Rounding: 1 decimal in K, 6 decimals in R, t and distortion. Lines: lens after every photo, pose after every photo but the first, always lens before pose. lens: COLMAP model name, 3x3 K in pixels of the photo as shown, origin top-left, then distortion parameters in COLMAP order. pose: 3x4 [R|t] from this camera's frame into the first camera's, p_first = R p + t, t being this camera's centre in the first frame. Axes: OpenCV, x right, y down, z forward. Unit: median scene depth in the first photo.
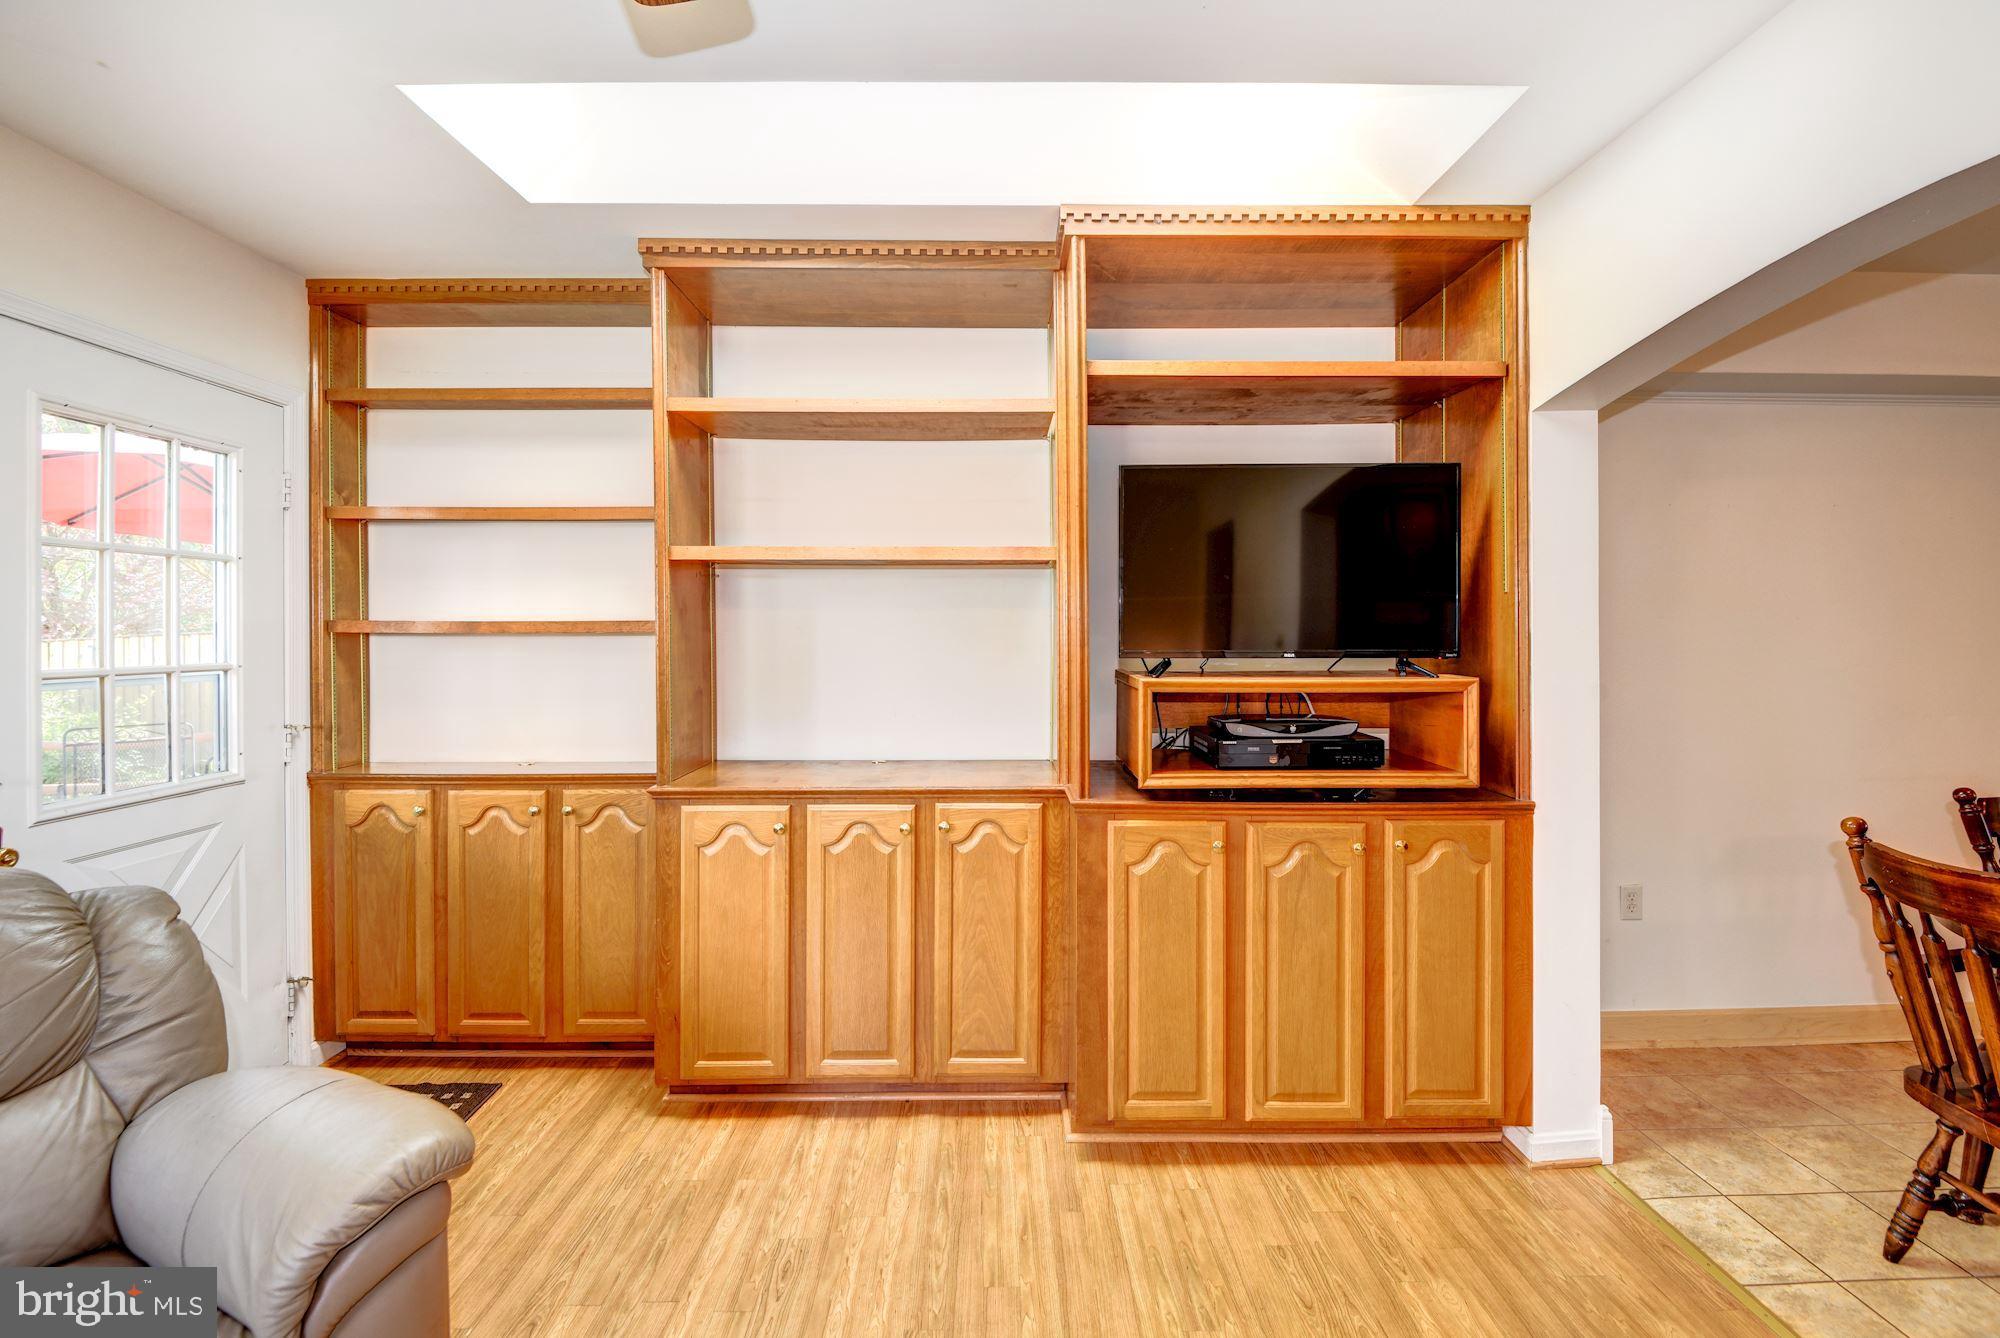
lens RADIAL K [[913.2, 0, 1003.5], [0, 913.2, 660.9], [0, 0, 1]] dist [0.019209, -0.022148]
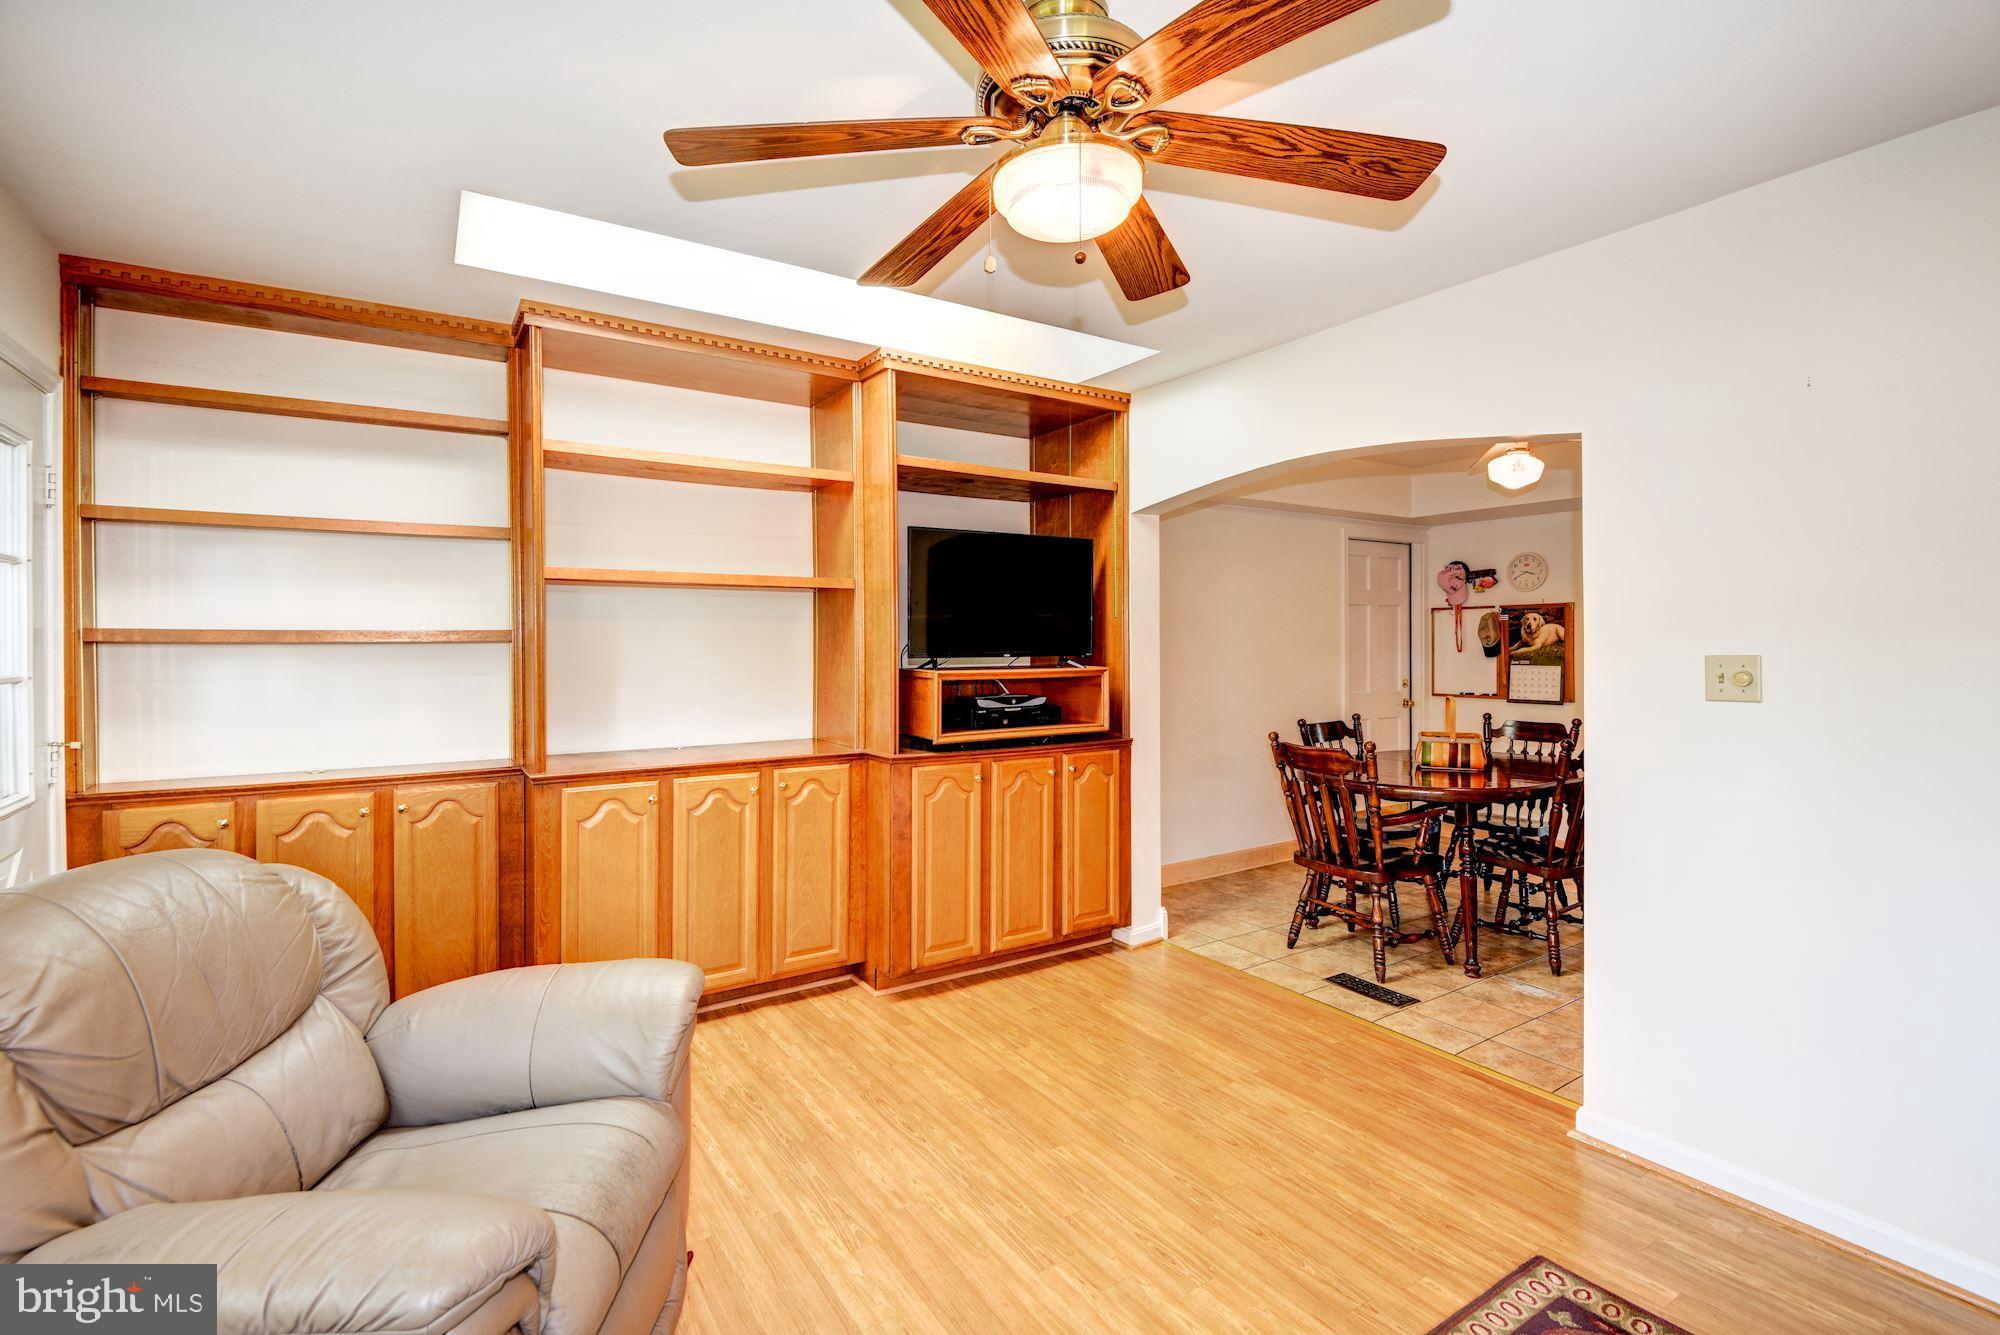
lens RADIAL K [[877.5, 0, 998.5], [0, 877.5, 691.5], [0, 0, 1]] dist [0.000638, -0.000242]
pose [[0.849074, -0.030890, 0.527371, -0.486989], [0.018199, 0.999407, 0.029237, 0.011745], [-0.527961, -0.015227, 0.849132, -0.264254]]
